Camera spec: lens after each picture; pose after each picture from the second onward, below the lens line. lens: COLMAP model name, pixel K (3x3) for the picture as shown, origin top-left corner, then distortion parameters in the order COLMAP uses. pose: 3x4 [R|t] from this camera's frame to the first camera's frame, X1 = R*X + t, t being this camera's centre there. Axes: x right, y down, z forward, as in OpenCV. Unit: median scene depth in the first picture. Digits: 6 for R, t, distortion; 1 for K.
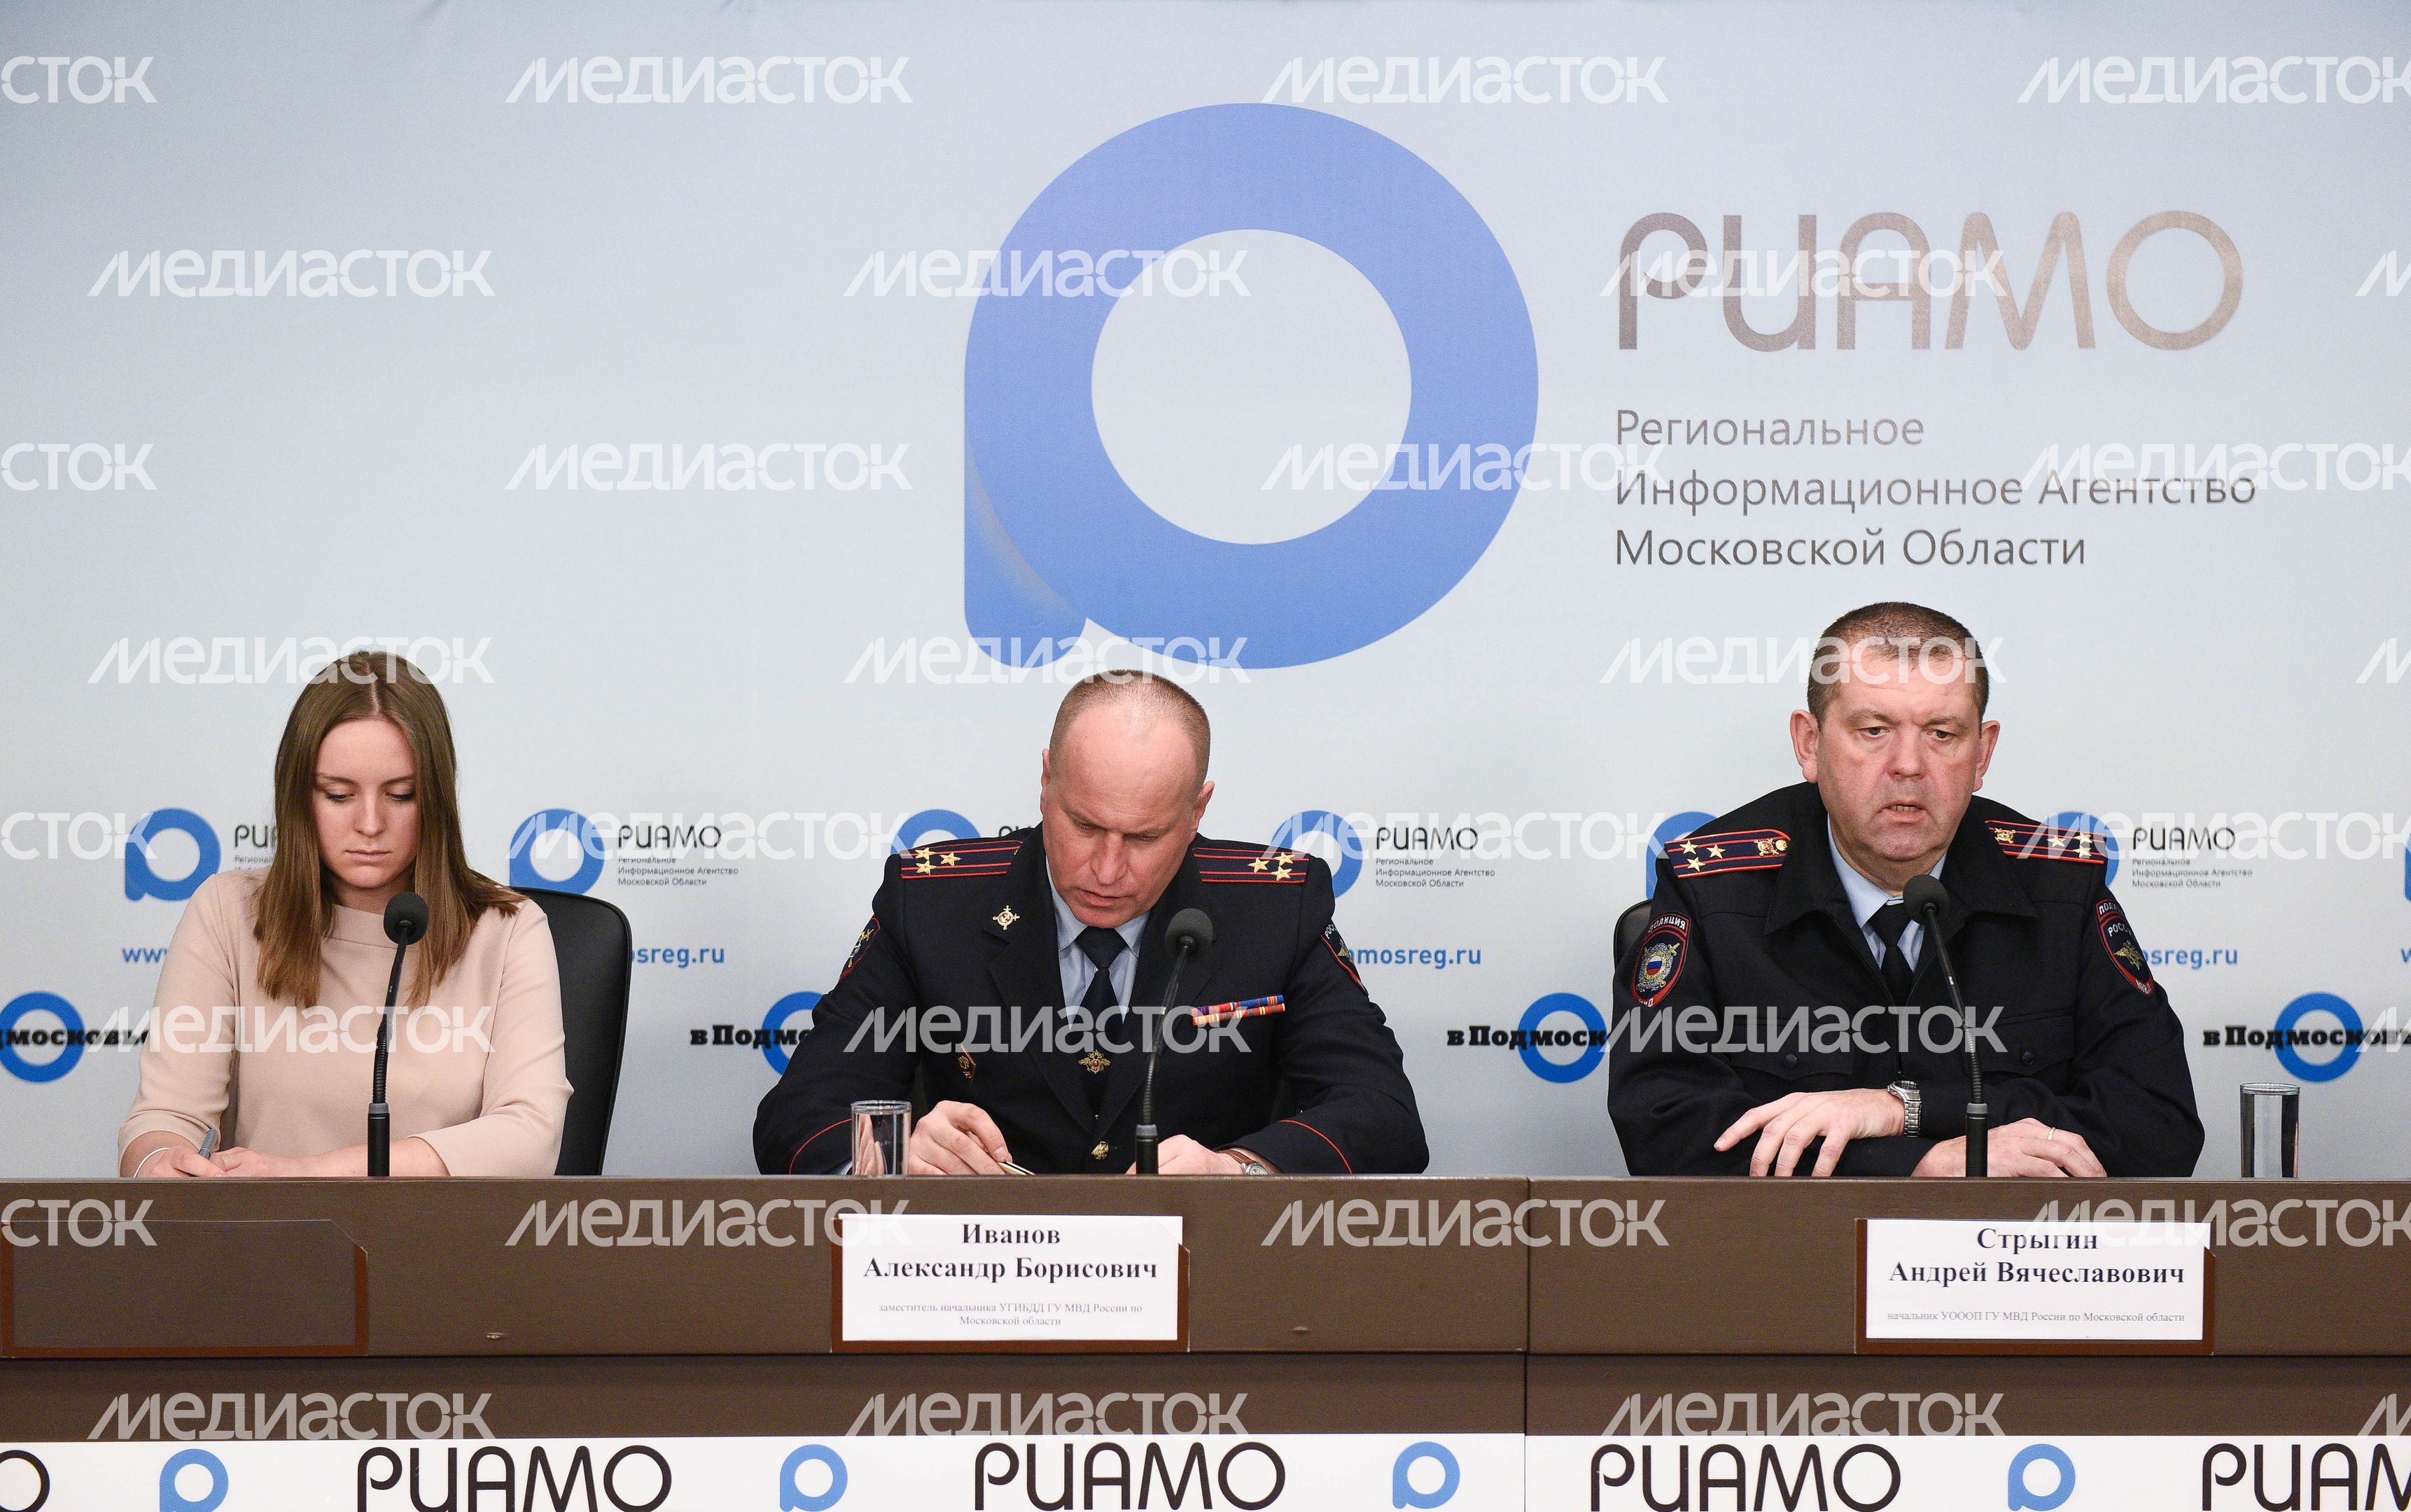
lens RADIAL K [[4616.6, 0, 1202.8], [0, 4616.6, 751.0], [0, 0, 1]] dist [0.138656, -0.362002]
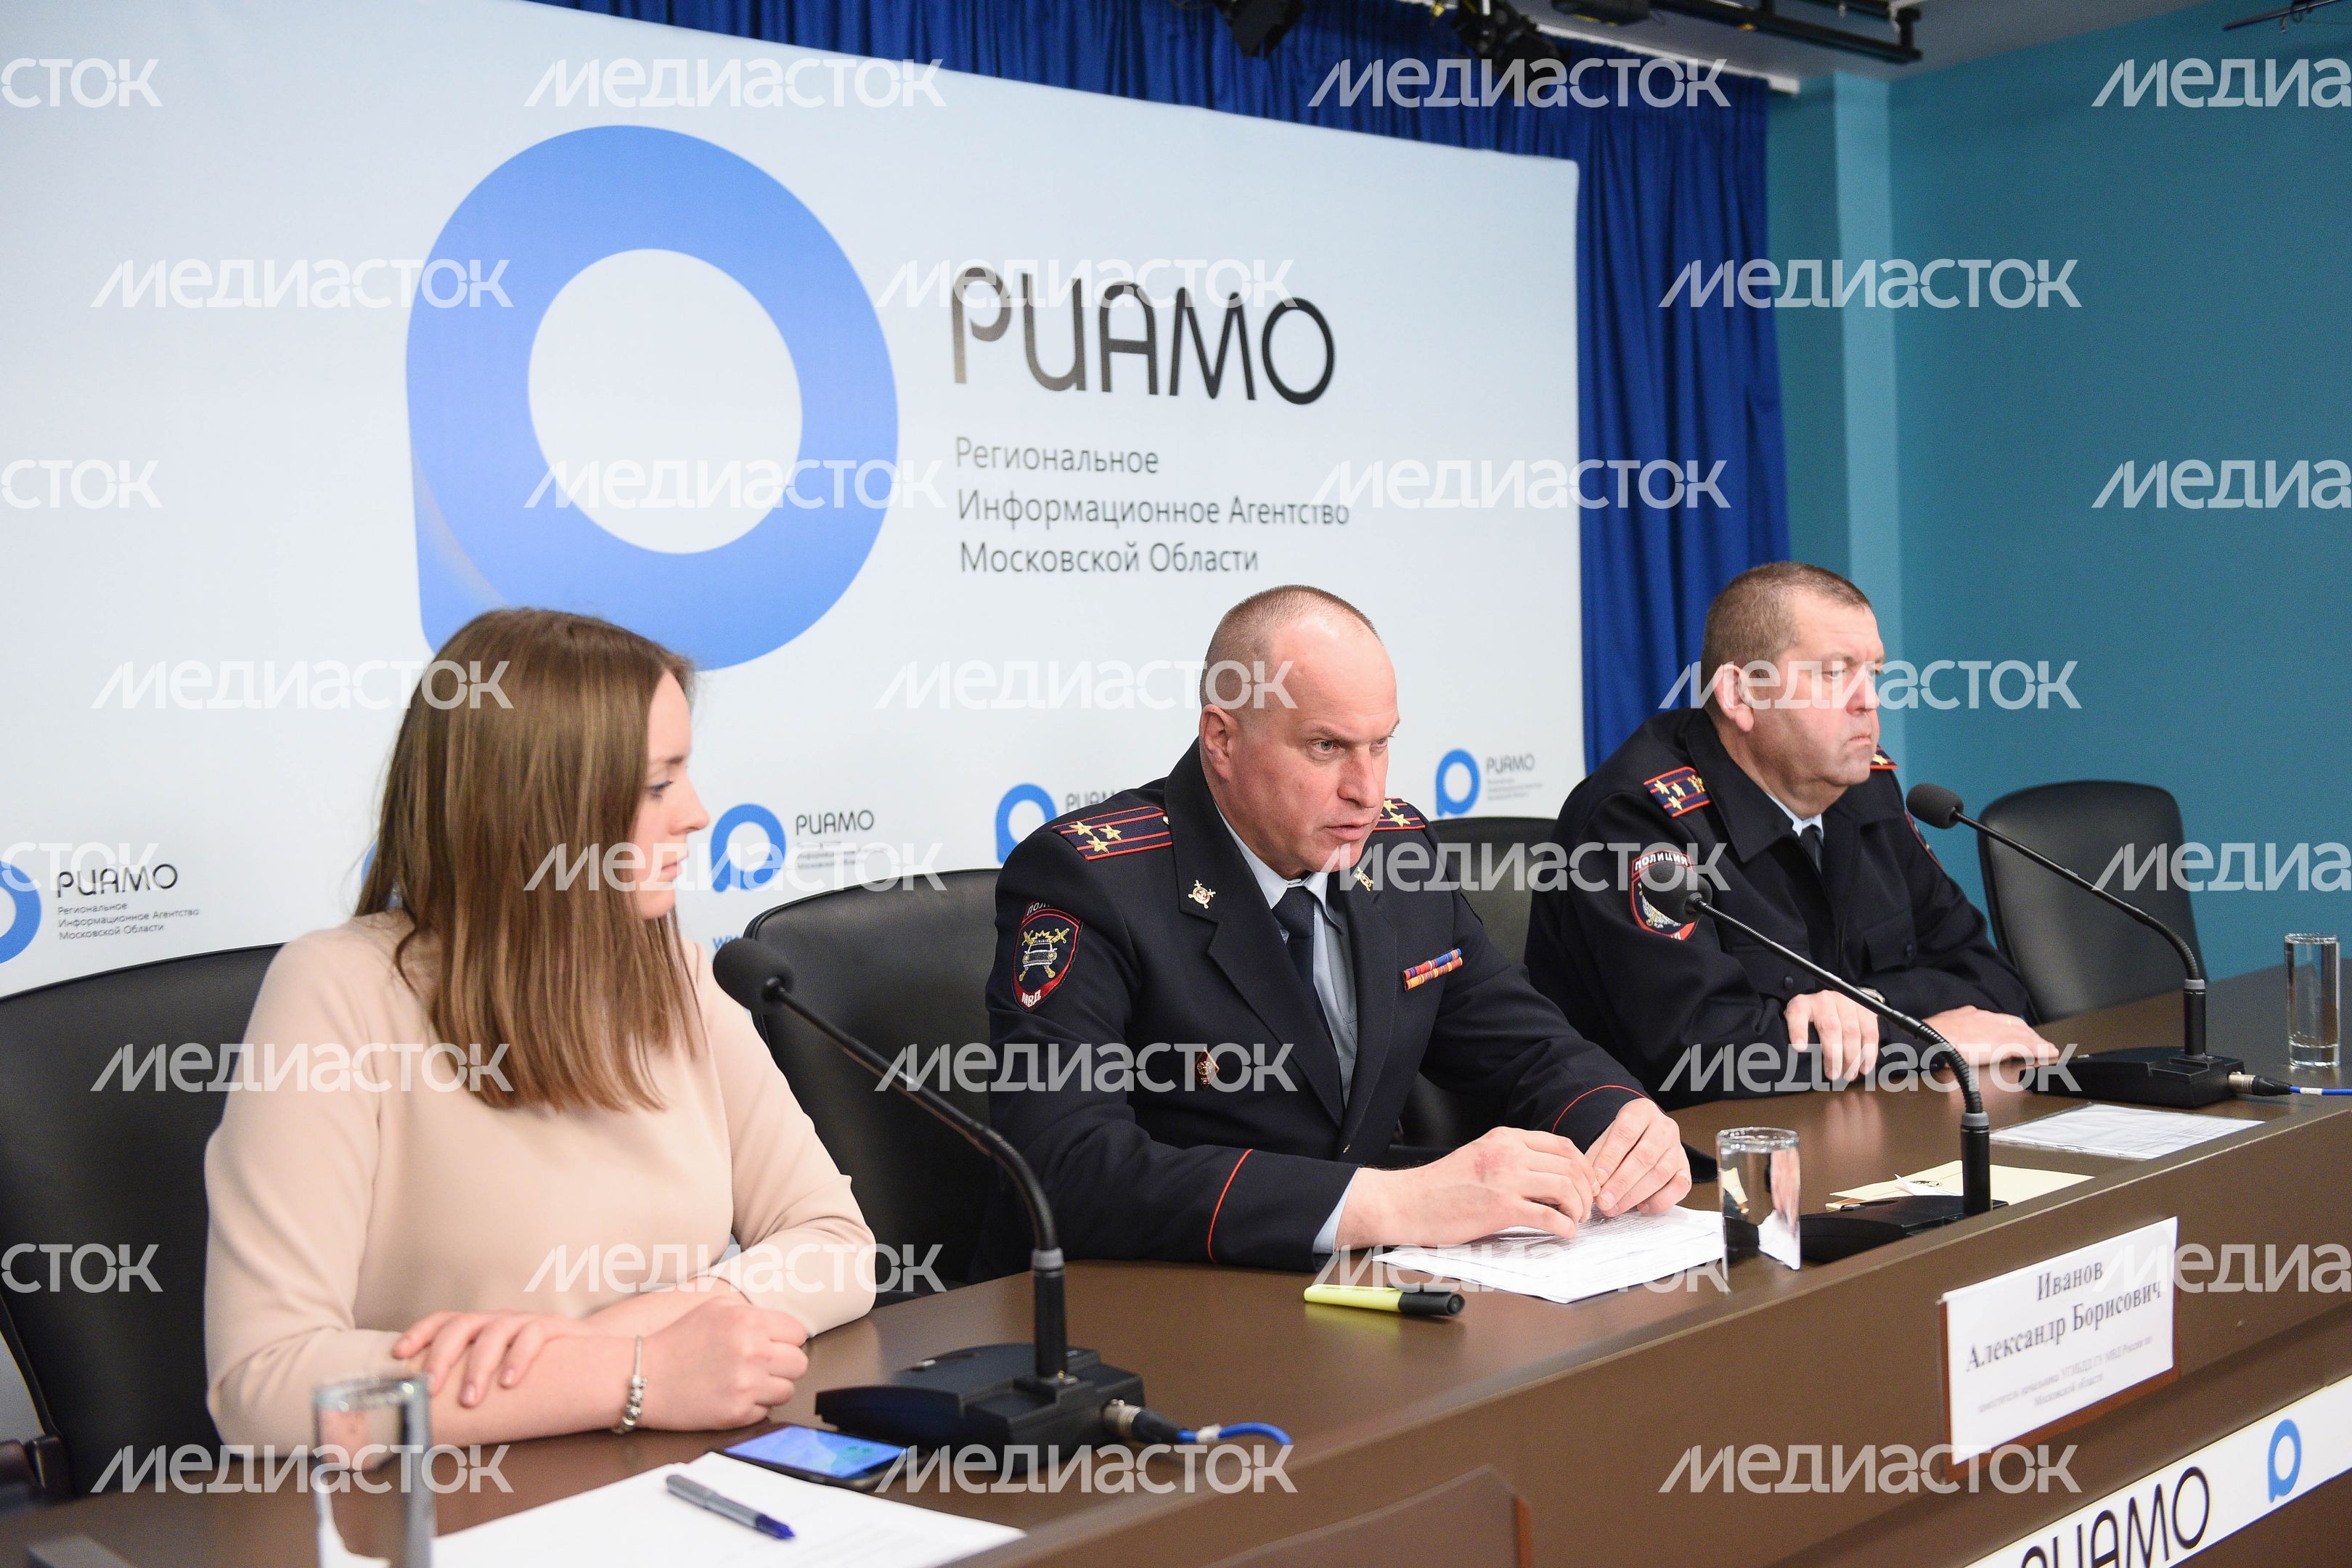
lens RADIAL K [[2455.7, 0, 1174.7], [0, 2455.7, 787.2], [0, 0, 1]] dist [0.034544, 0.008423]
pose [[0.757053, -0.061621, 0.650442, -0.346311], [0.062388, 0.997811, 0.021916, 0.003619], [-0.650368, 0.023988, 0.759240, 0.647544]]
